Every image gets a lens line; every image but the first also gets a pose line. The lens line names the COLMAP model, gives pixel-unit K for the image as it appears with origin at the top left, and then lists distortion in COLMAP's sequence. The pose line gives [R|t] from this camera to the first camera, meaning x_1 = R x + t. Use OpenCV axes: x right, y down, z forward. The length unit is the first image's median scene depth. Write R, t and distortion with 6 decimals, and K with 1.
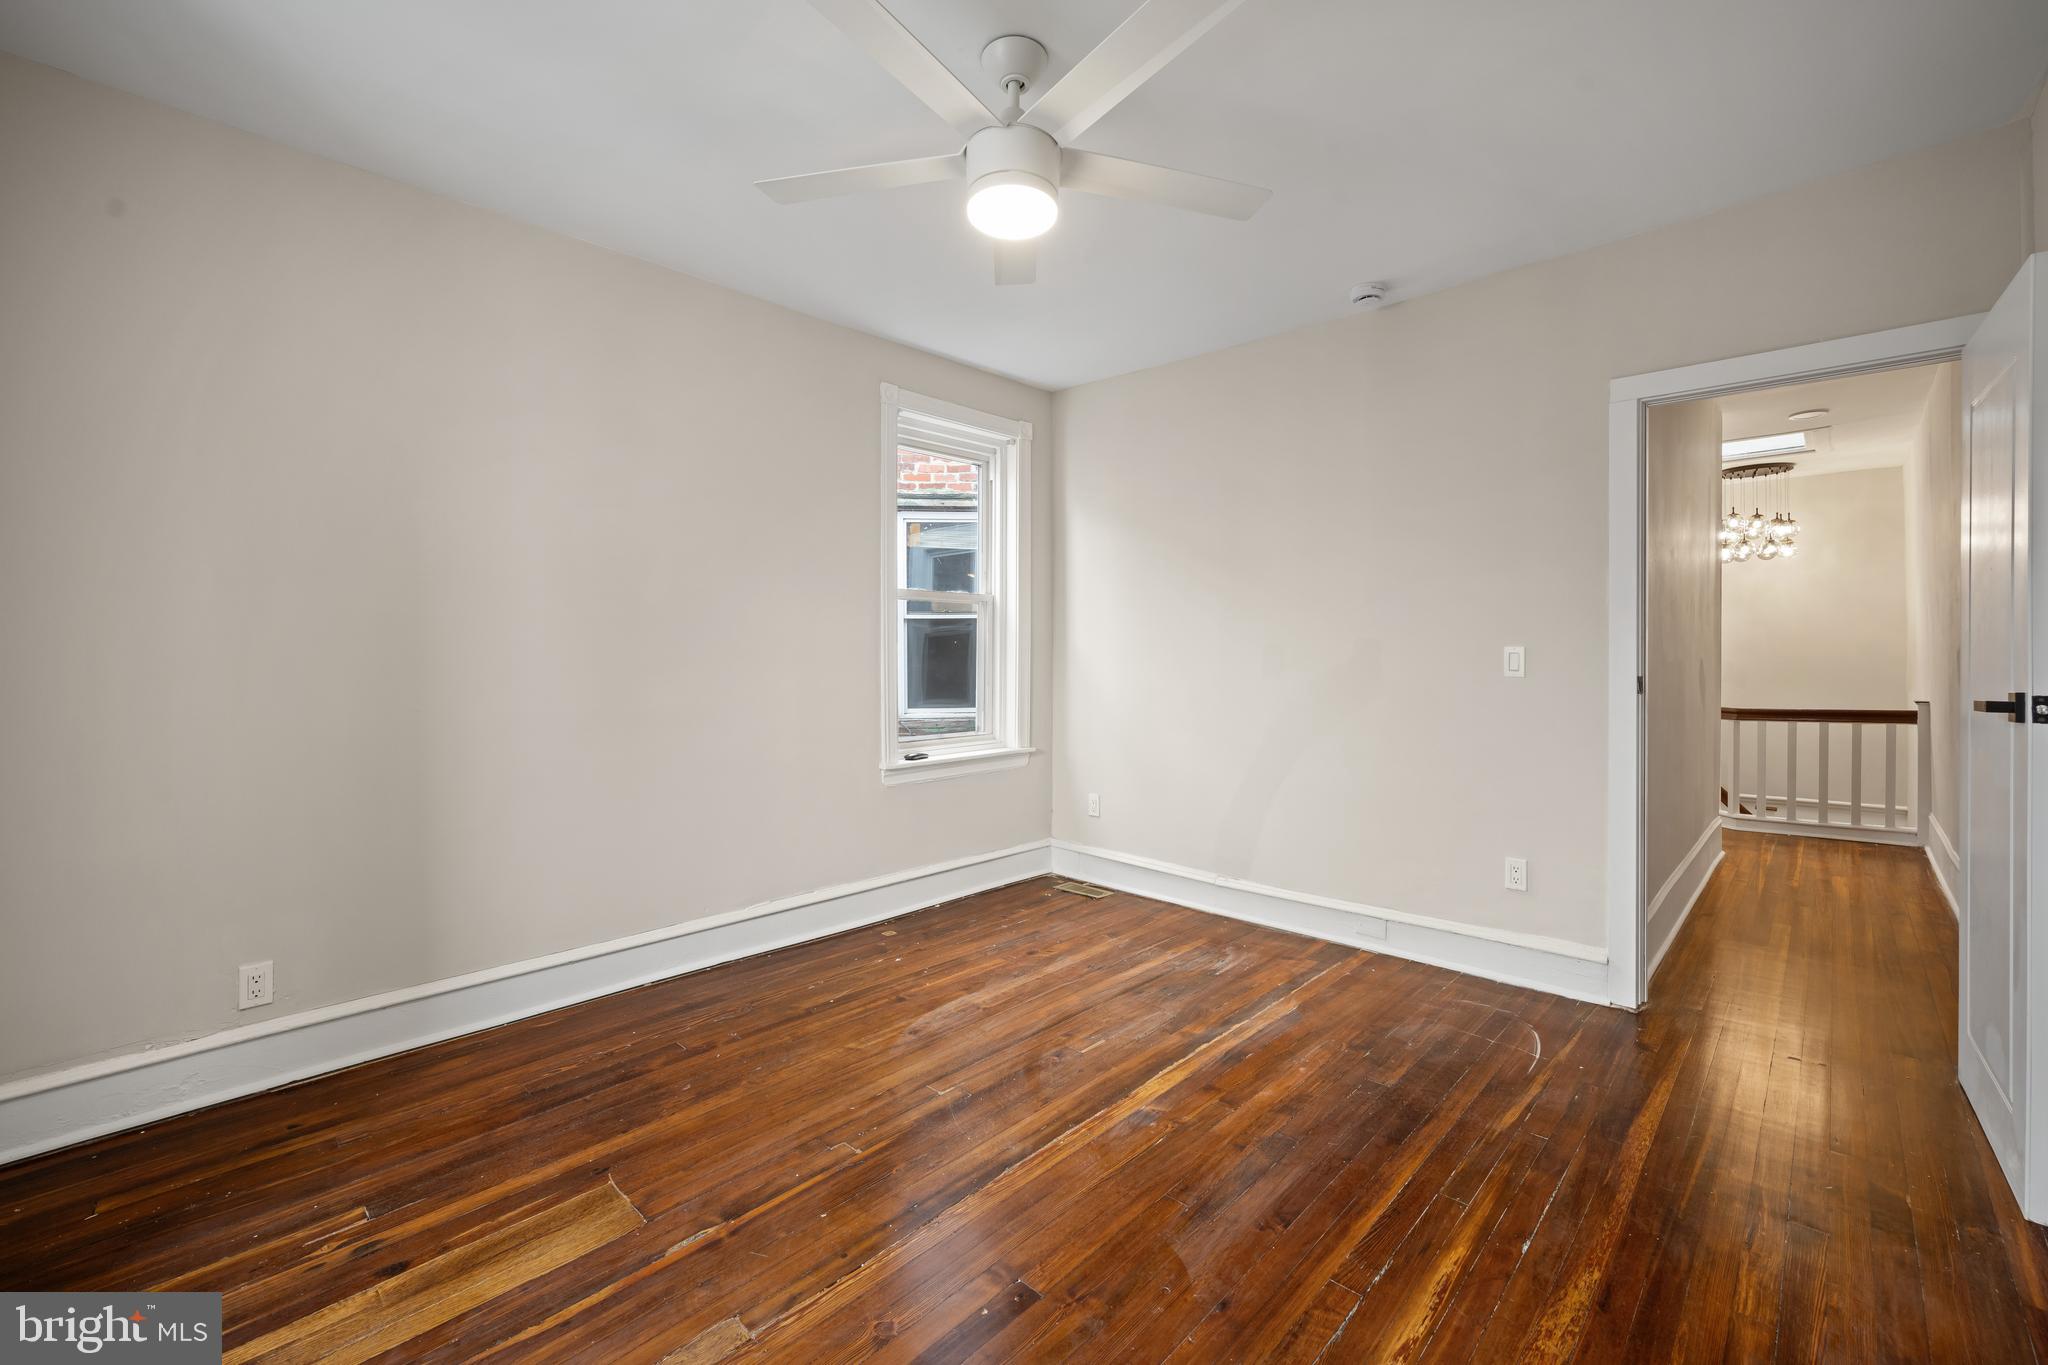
lens RADIAL K [[873.3, 0, 1023.0], [0, 873.3, 656.0], [0, 0, 1]] dist [0.000681, 0.000057]
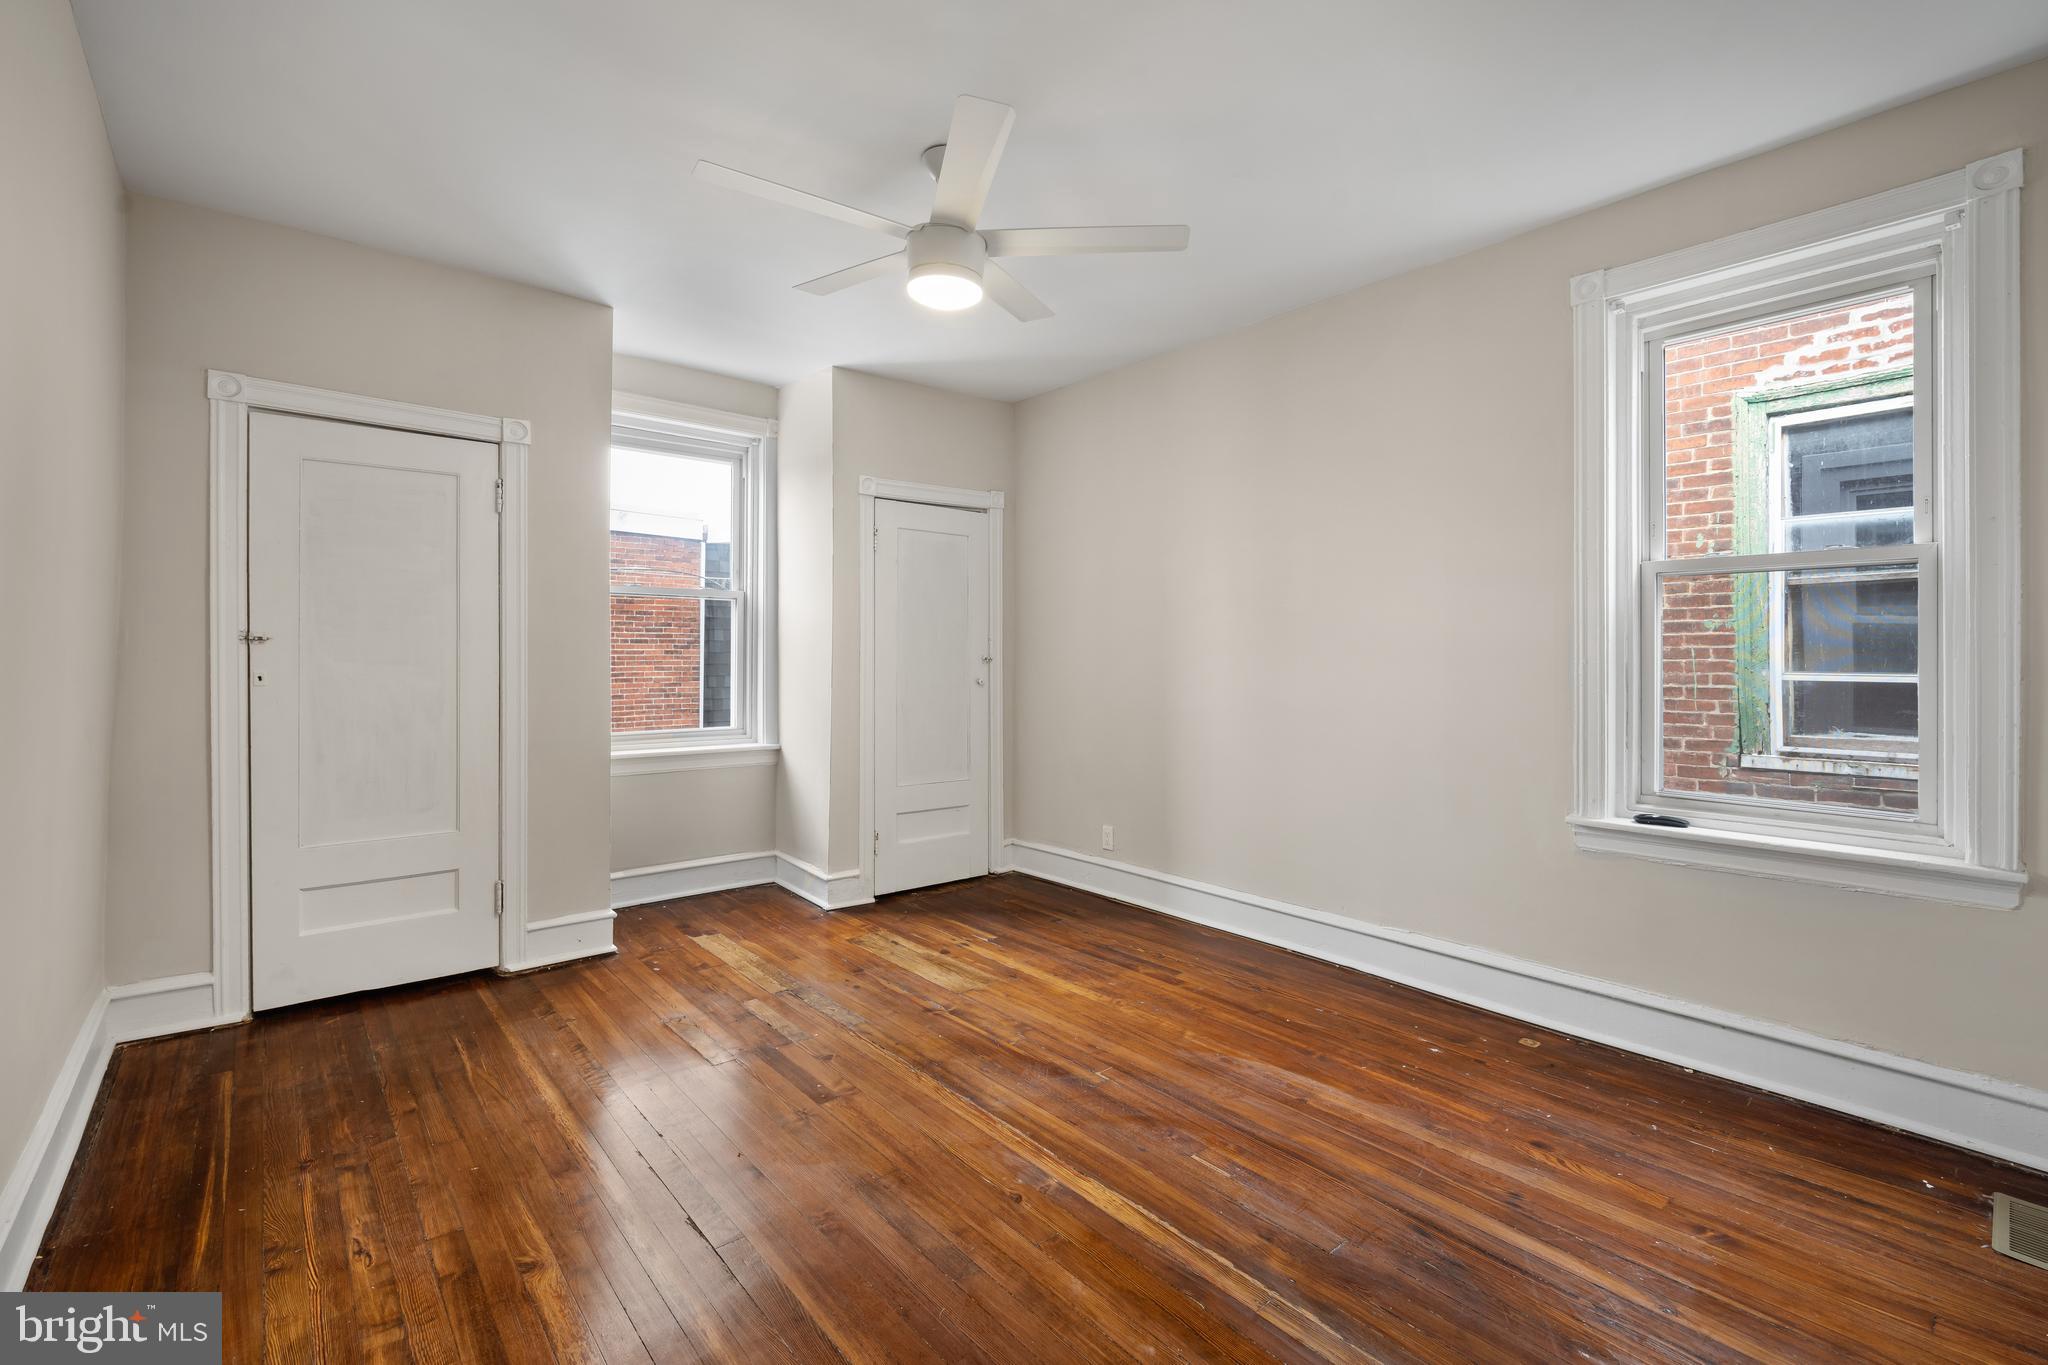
lens RADIAL K [[893.1, 0, 1023.2], [0, 893.1, 653.6], [0, 0, 1]] dist [0.000340, 0.000062]
pose [[-0.118471, -0.000355, -0.992957, 0.896884], [-0.005622, 0.999984, 0.000313, -0.008383], [0.992942, 0.005620, -0.118471, 0.934060]]
